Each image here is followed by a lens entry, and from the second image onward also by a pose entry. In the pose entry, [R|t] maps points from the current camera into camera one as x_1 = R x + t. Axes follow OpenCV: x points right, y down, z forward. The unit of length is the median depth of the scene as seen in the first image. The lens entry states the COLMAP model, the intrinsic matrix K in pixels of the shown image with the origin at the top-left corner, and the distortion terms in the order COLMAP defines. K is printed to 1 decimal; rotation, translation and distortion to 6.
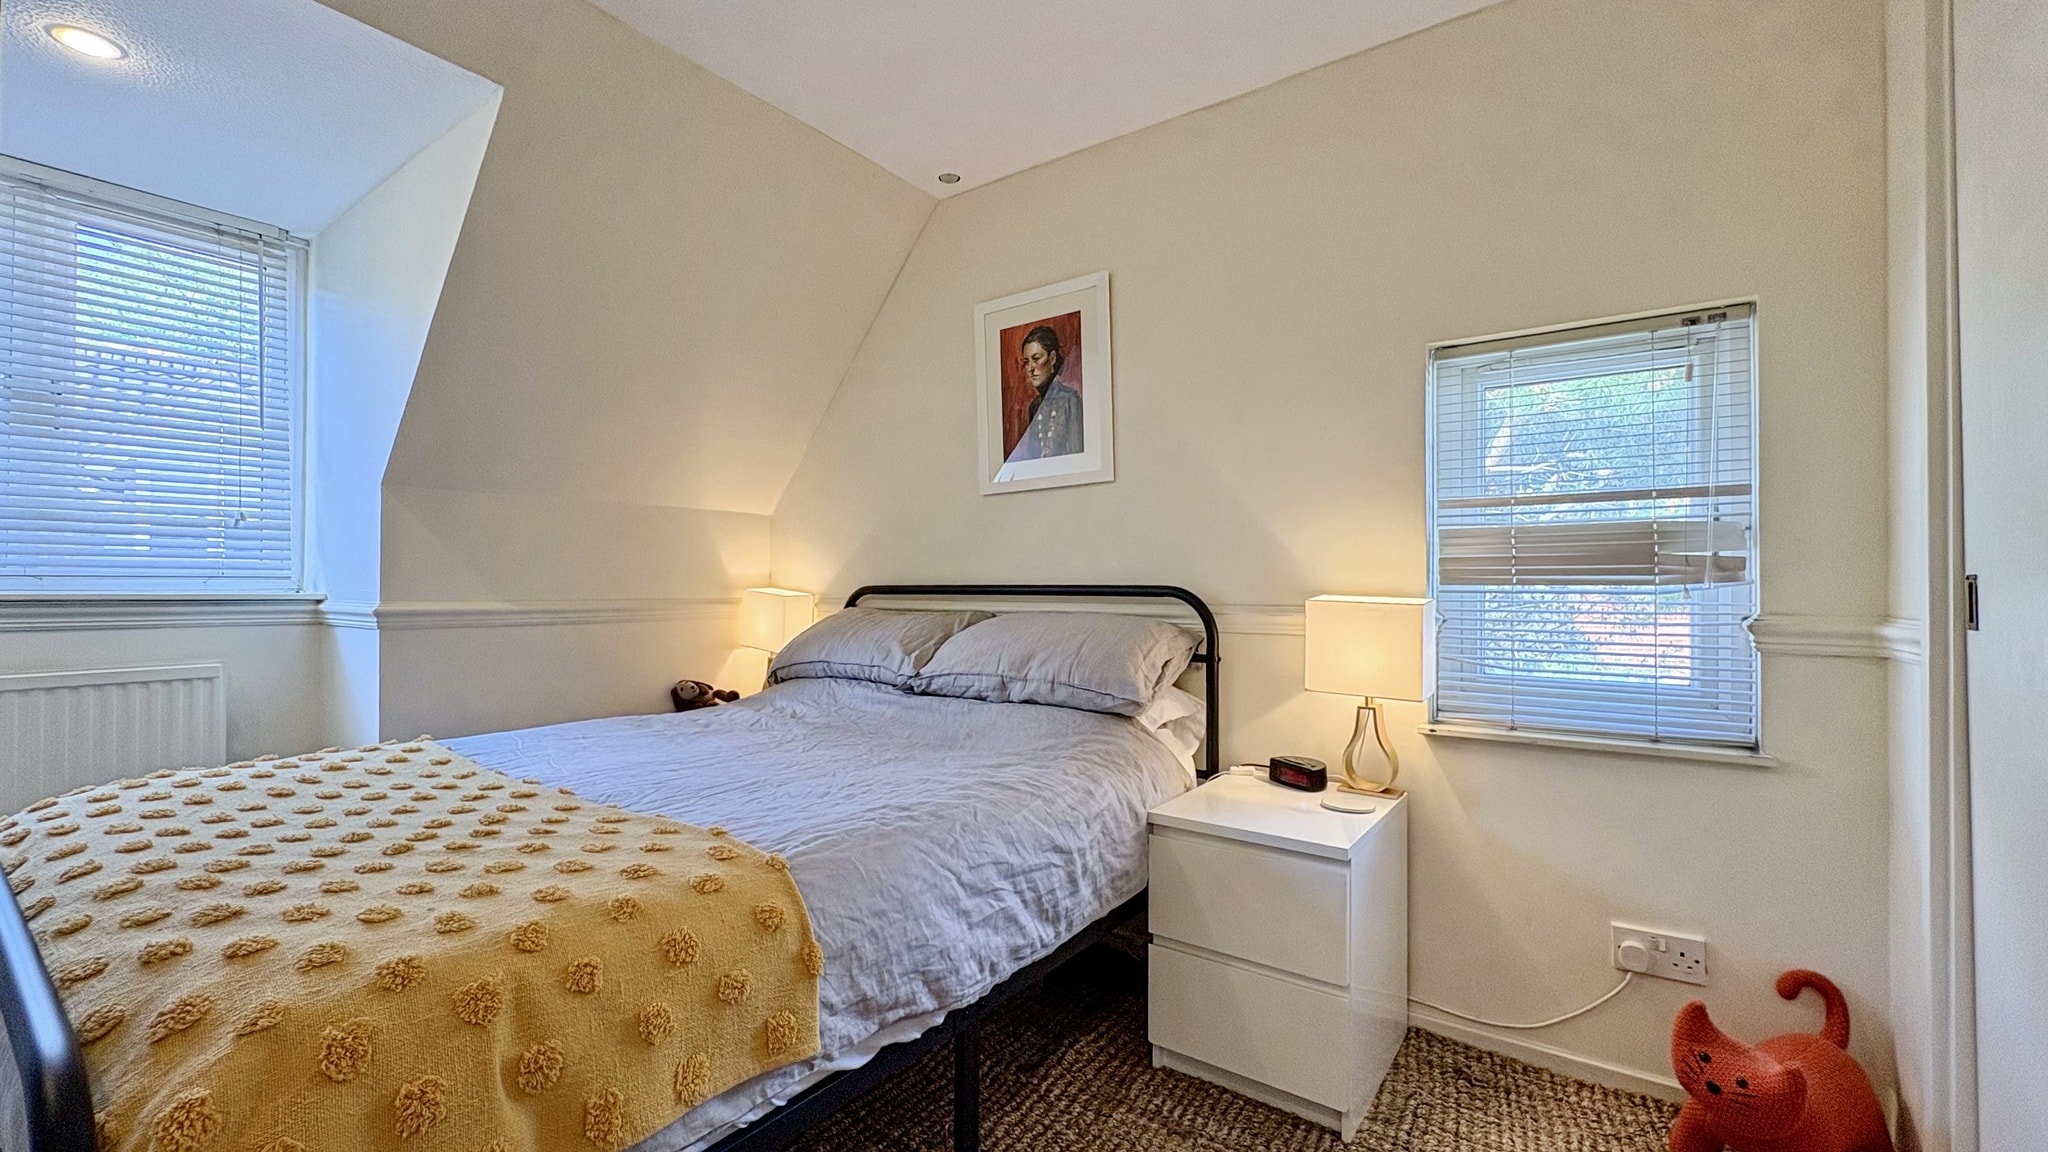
lens RADIAL K [[839.5, 0, 1025.7], [0, 839.5, 570.0], [0, 0, 1]] dist [0.012924, -0.000031]
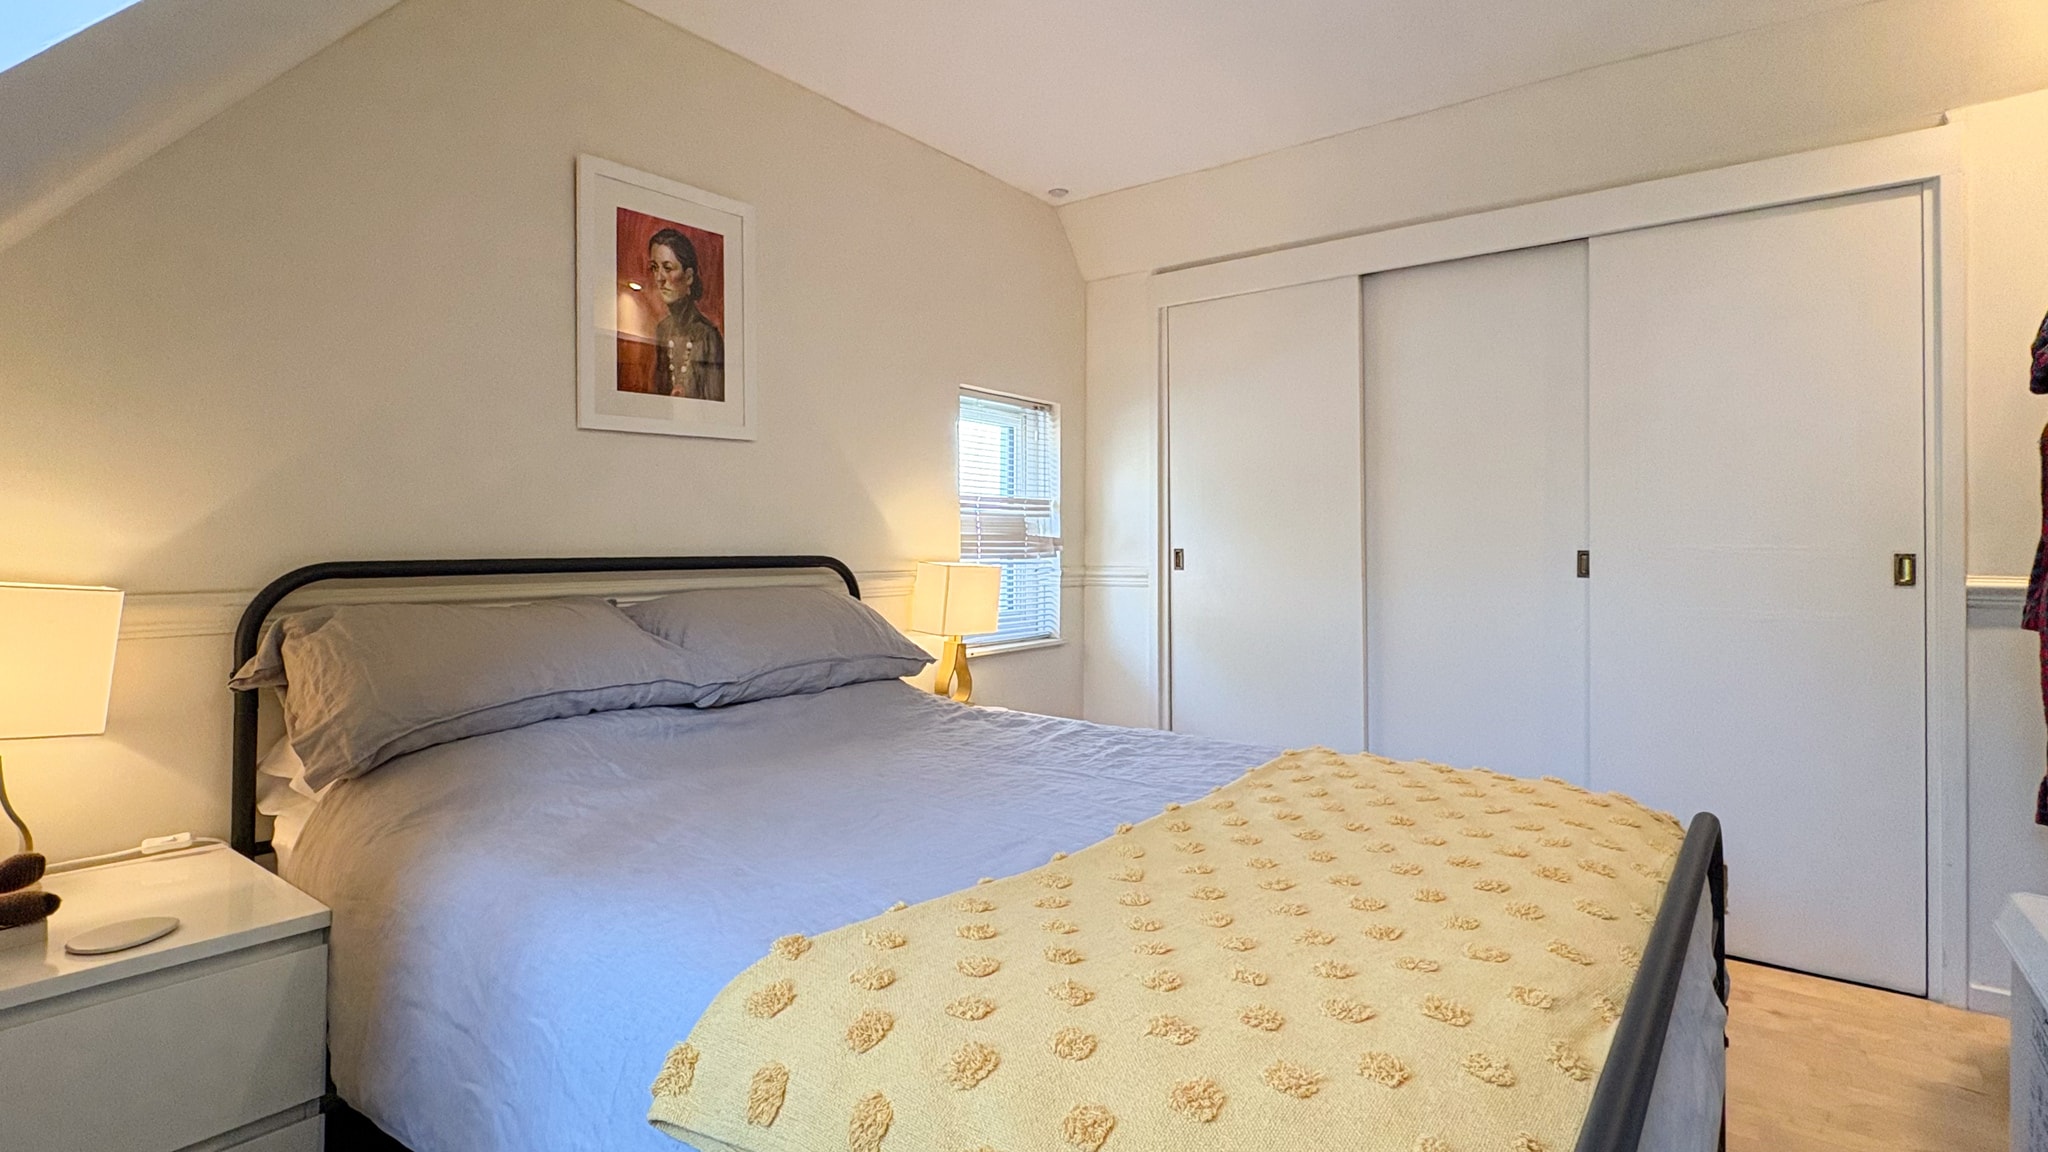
lens RADIAL K [[991.0, 0, 1010.2], [0, 991.0, 539.2], [0, 0, 1]] dist [-0.000485, 0.000073]
pose [[0.017344, 0.005431, 0.999835, -0.911536], [-0.002917, 0.999981, -0.005382, 0.004393], [-0.999845, -0.002823, 0.017360, 0.672348]]
